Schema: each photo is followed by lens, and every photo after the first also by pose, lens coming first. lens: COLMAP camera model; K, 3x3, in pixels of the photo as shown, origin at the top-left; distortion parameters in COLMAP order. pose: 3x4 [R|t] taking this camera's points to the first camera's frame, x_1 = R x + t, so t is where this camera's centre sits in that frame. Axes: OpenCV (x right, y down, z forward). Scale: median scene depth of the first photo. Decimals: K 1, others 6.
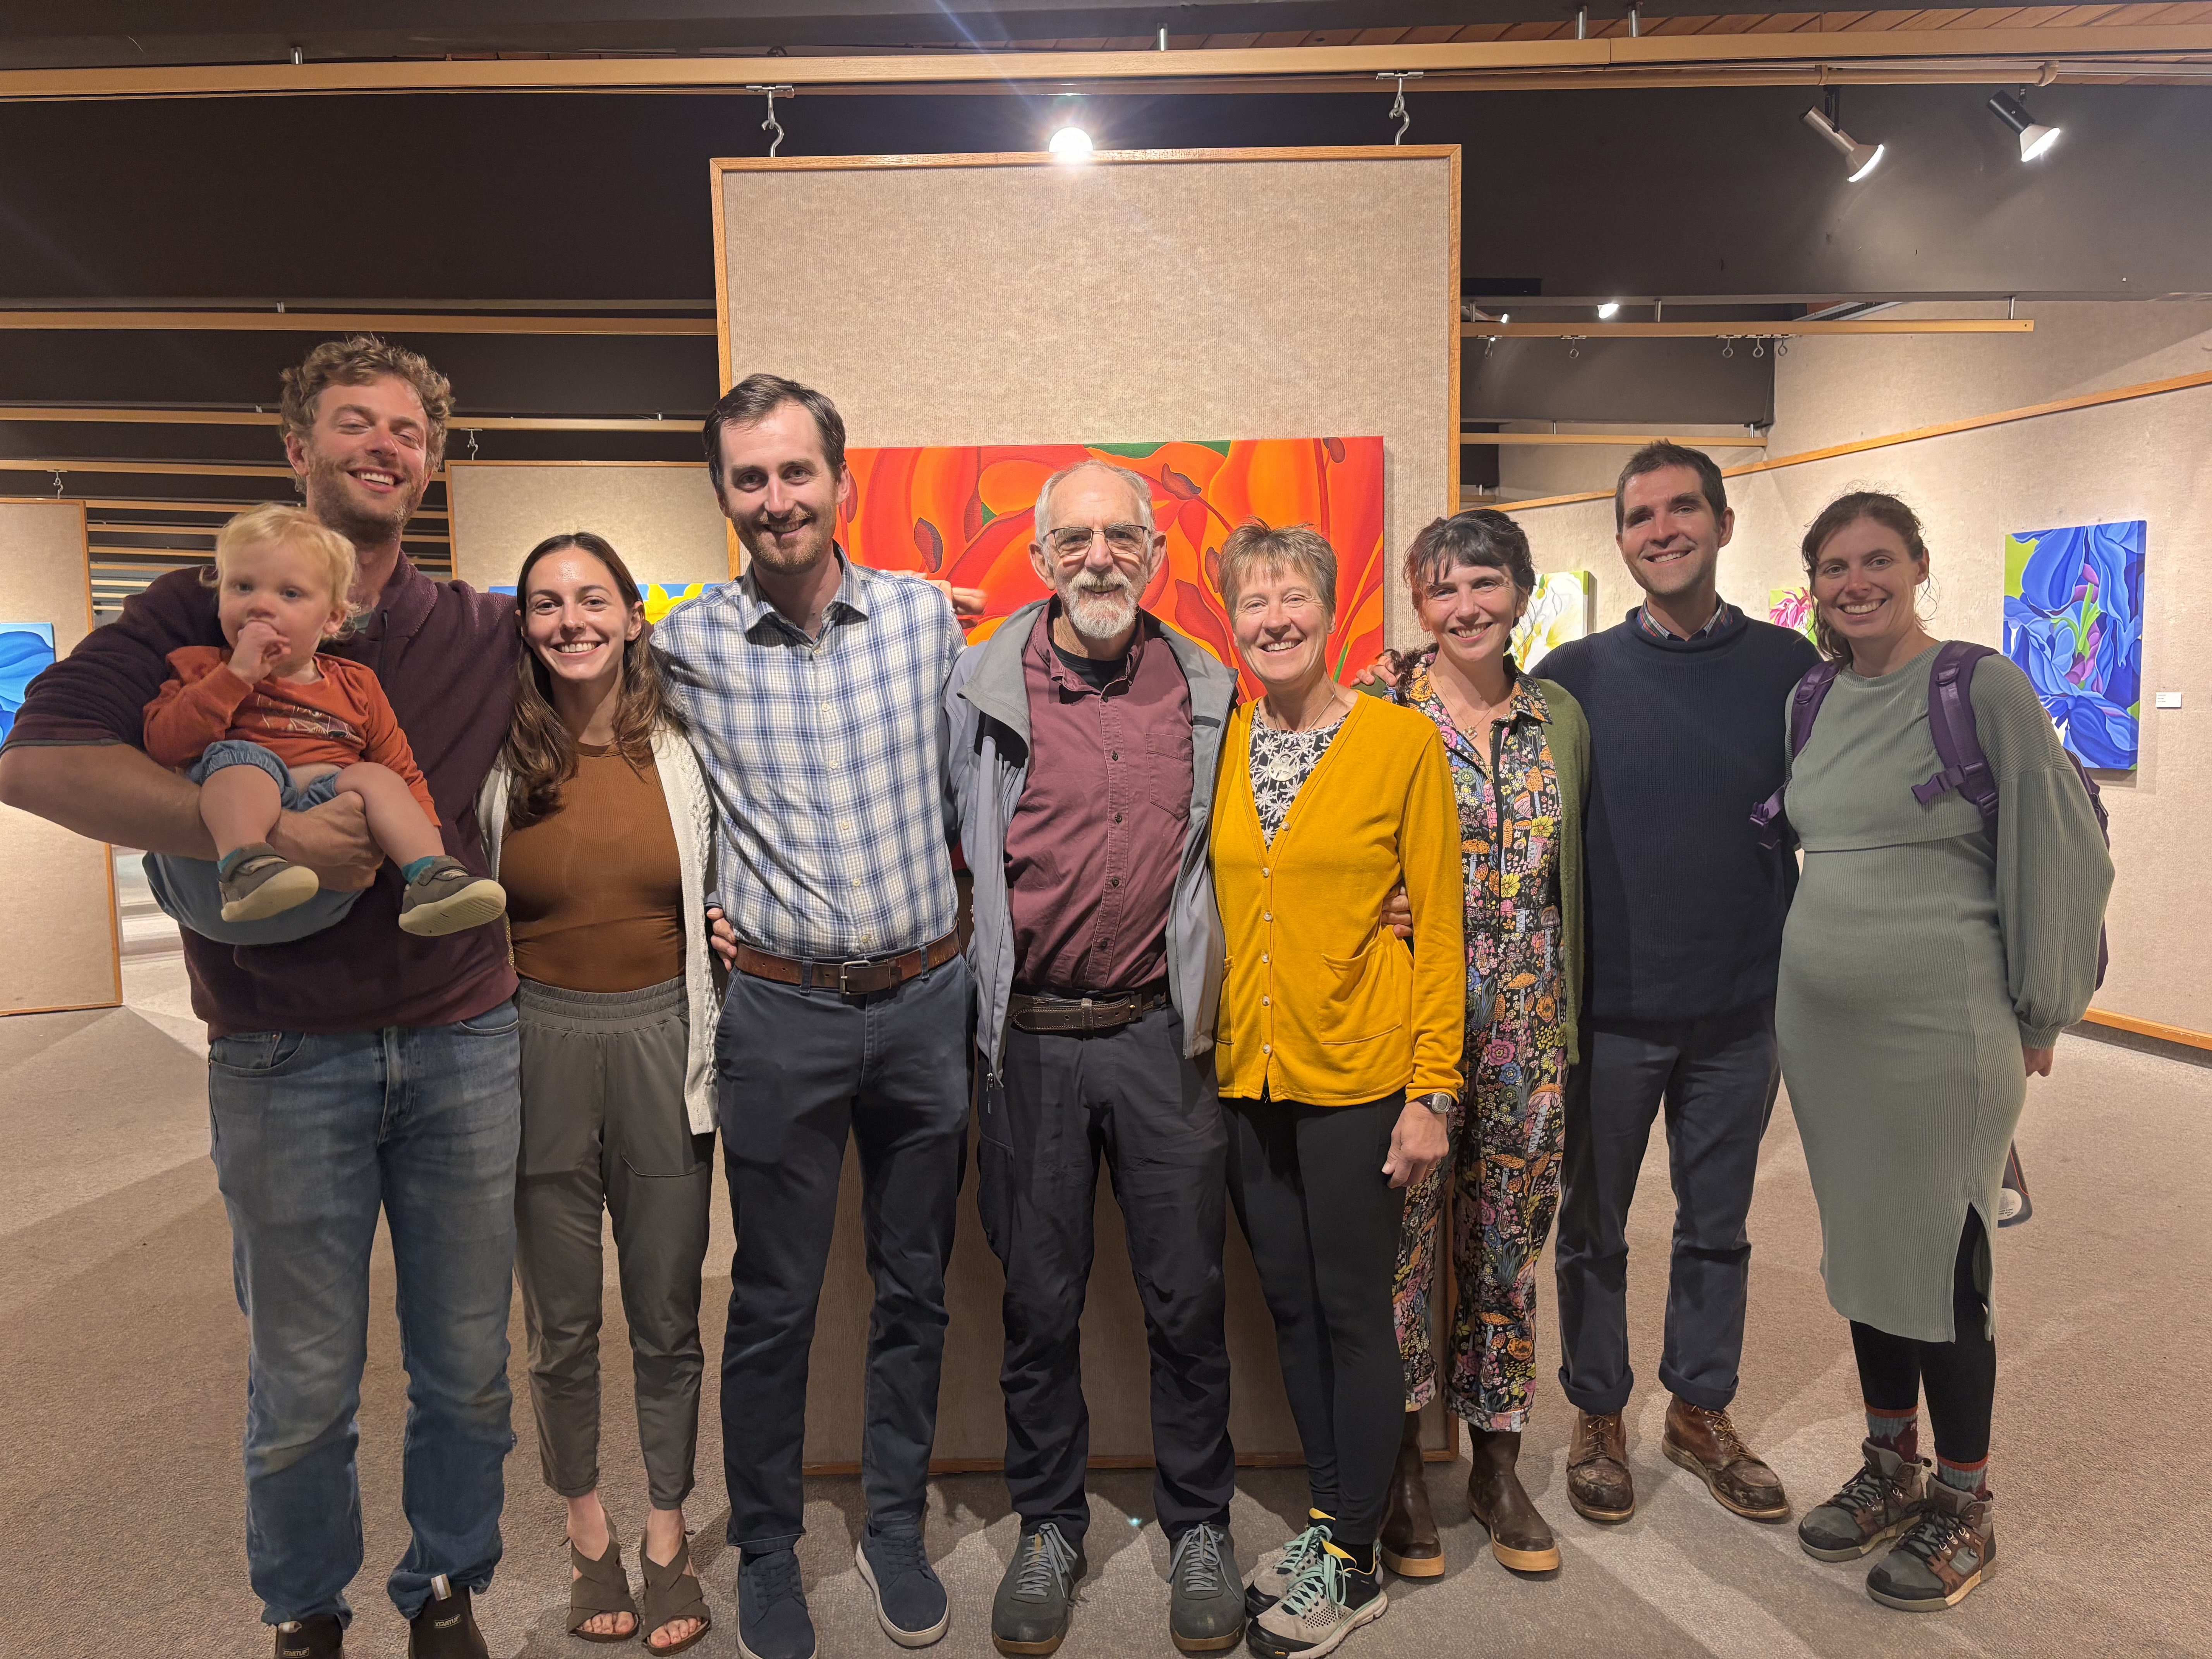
lens RADIAL K [[1705.5, 0, 1105.1], [0, 1705.5, 825.6], [0, 0, 1]] dist [0.001179, 0.001952]
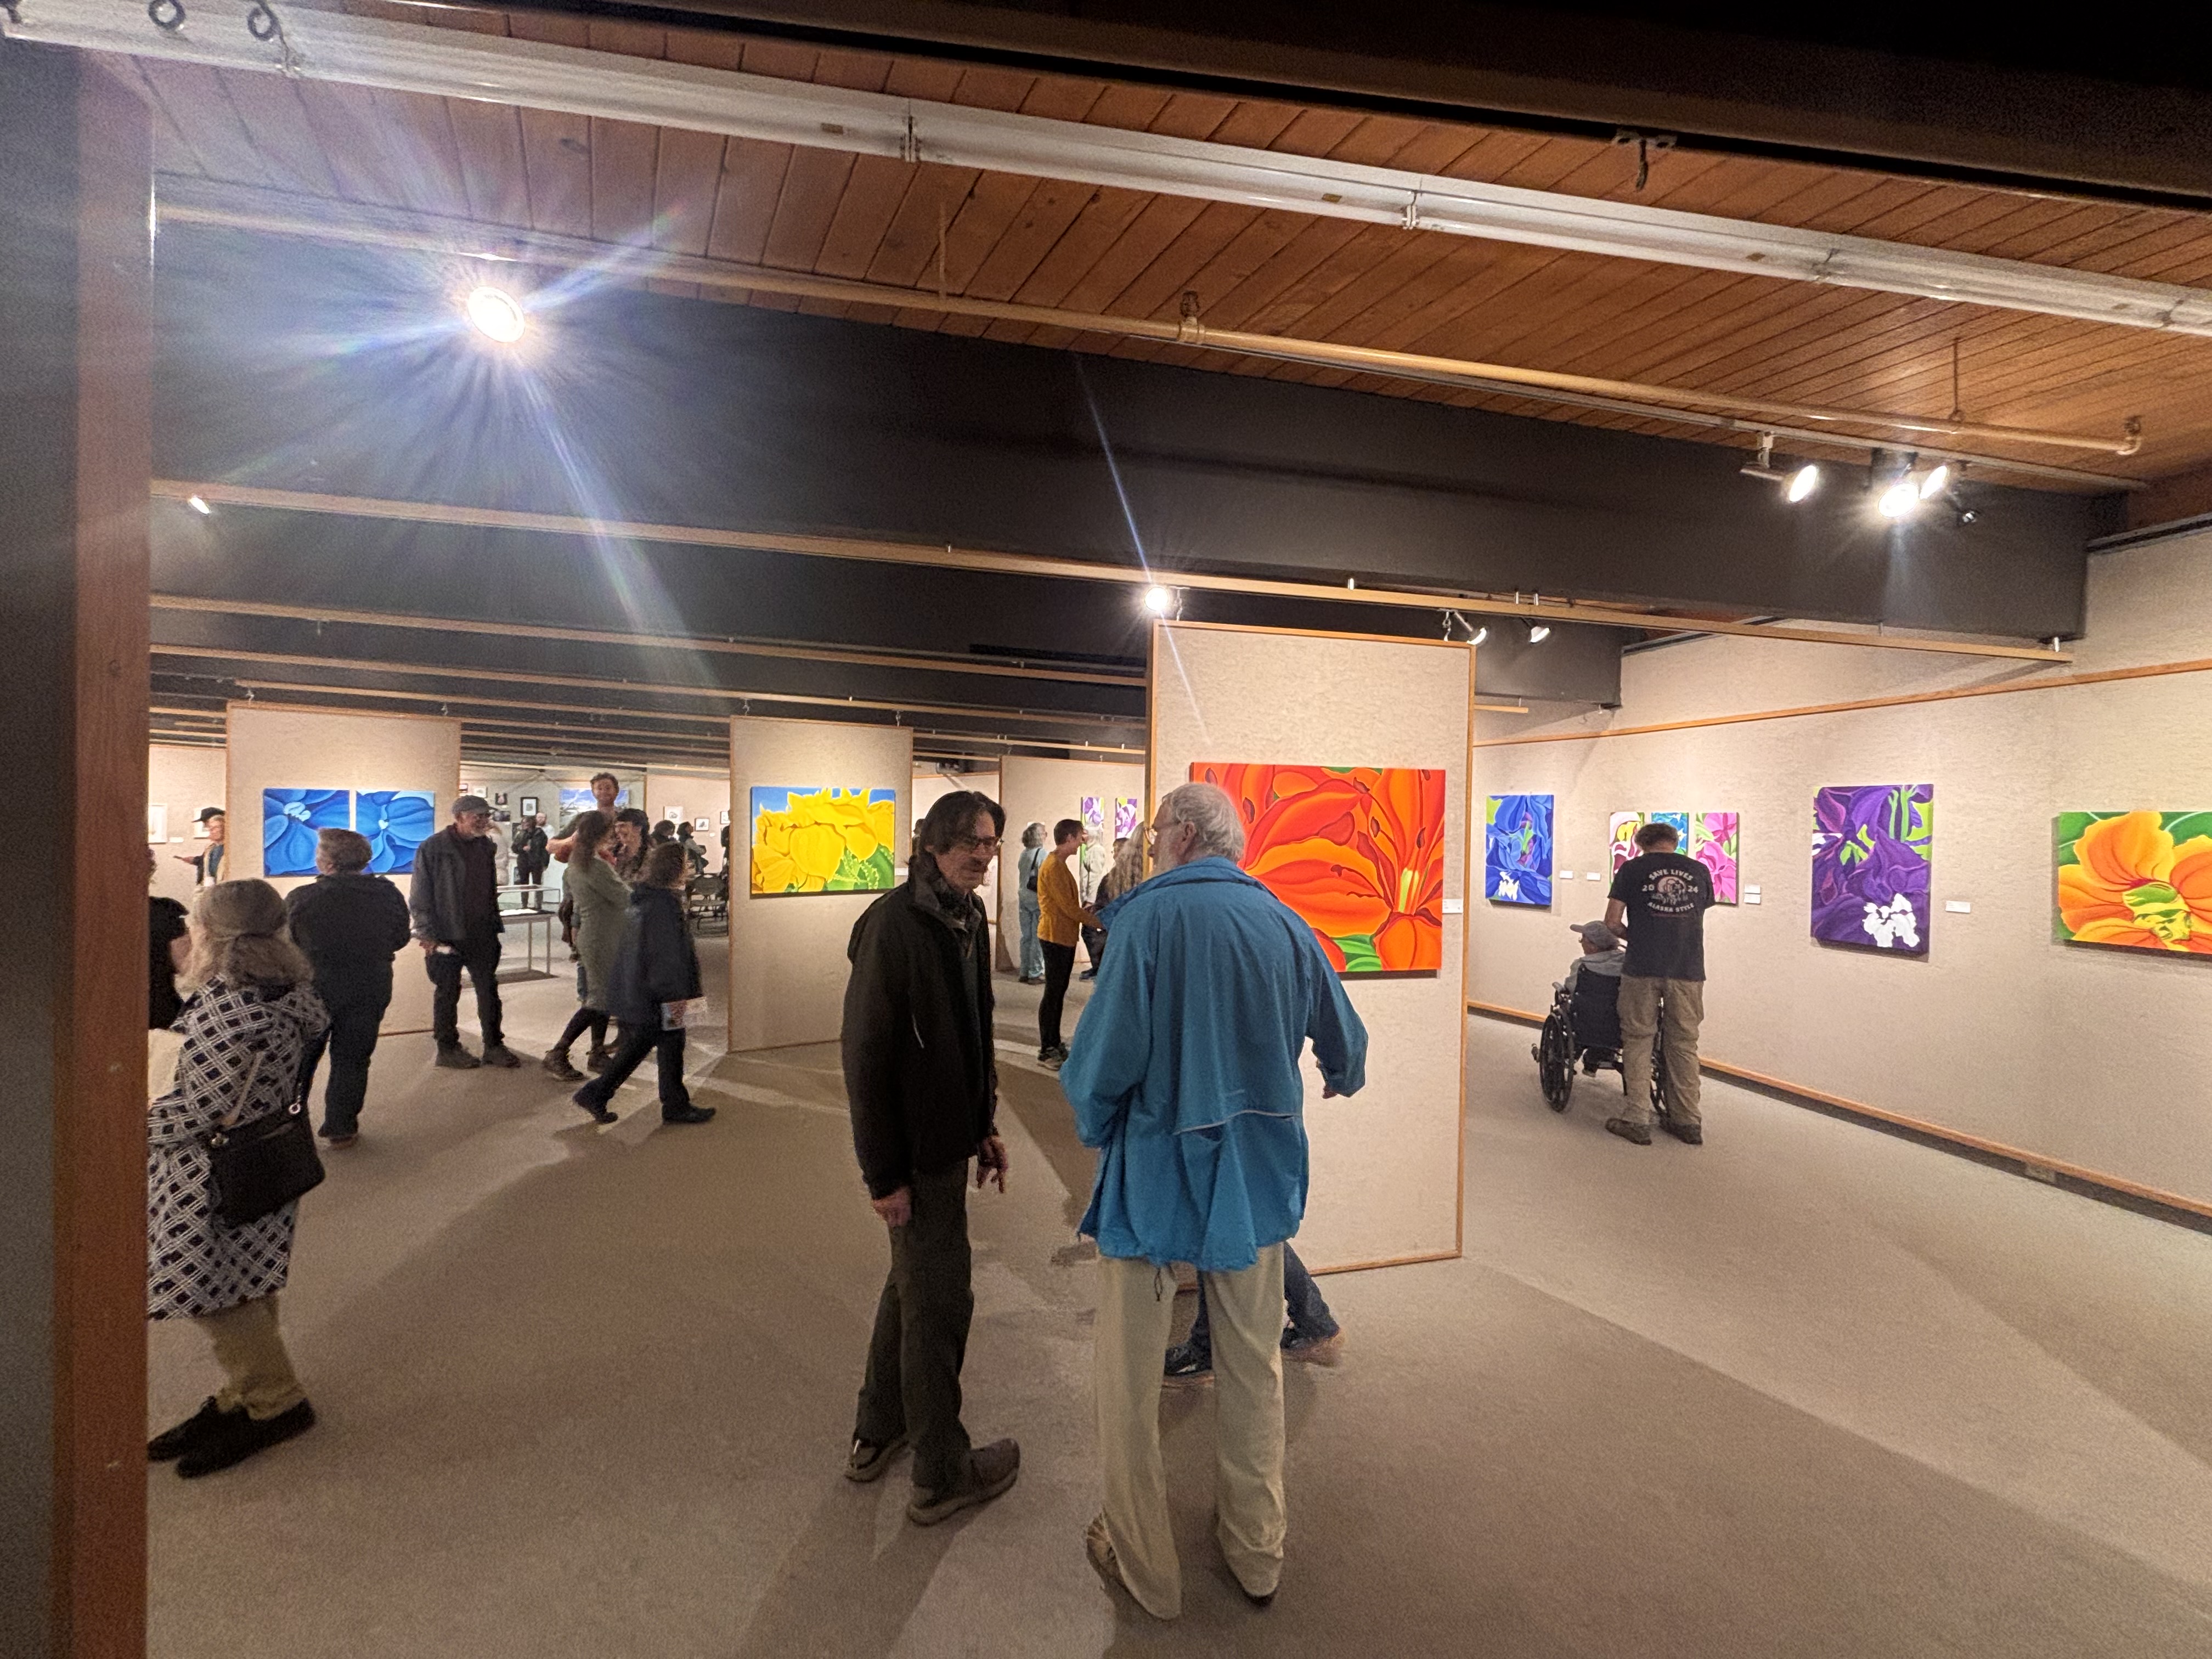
lens RADIAL K [[882.7, 0, 1109.9], [0, 882.7, 834.1], [0, 0, 1]] dist [0.000688, 0.000009]
pose [[0.973368, 0.036830, 0.226271, -0.223290], [-0.018705, 0.996479, -0.081731, -0.019883], [-0.228484, 0.075322, 0.970629, 0.001194]]
